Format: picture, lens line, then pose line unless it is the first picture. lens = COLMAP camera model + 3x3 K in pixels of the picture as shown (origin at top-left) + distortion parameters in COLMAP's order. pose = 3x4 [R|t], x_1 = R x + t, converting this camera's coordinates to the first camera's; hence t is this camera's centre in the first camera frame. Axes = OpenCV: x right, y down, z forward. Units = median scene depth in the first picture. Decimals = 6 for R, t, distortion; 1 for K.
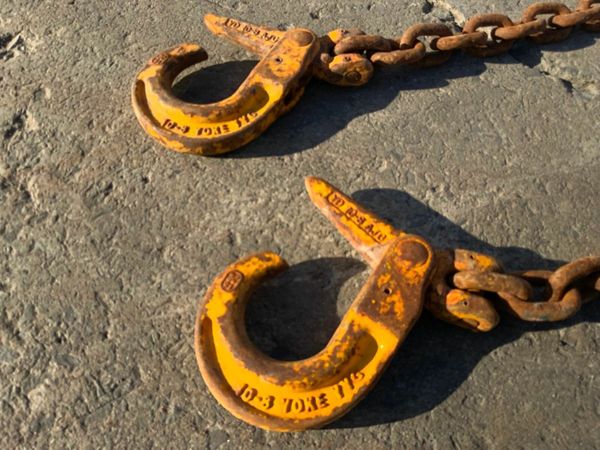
lens RADIAL K [[494.4, 0, 301.4], [0, 494.4, 225.0], [0, 0, 1]] dist [0.095819, -0.190090]
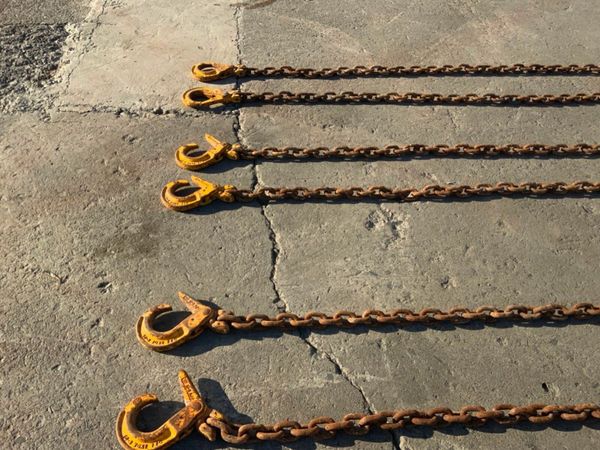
lens RADIAL K [[494.4, 0, 301.4], [0, 494.4, 225.0], [0, 0, 1]] dist [0.095819, -0.190090]
pose [[0.961919, 0.176178, -0.208979, 1.024057], [-0.225197, 0.944132, -0.240627, -0.314708], [0.154911, 0.278525, 0.947854, -1.631608]]
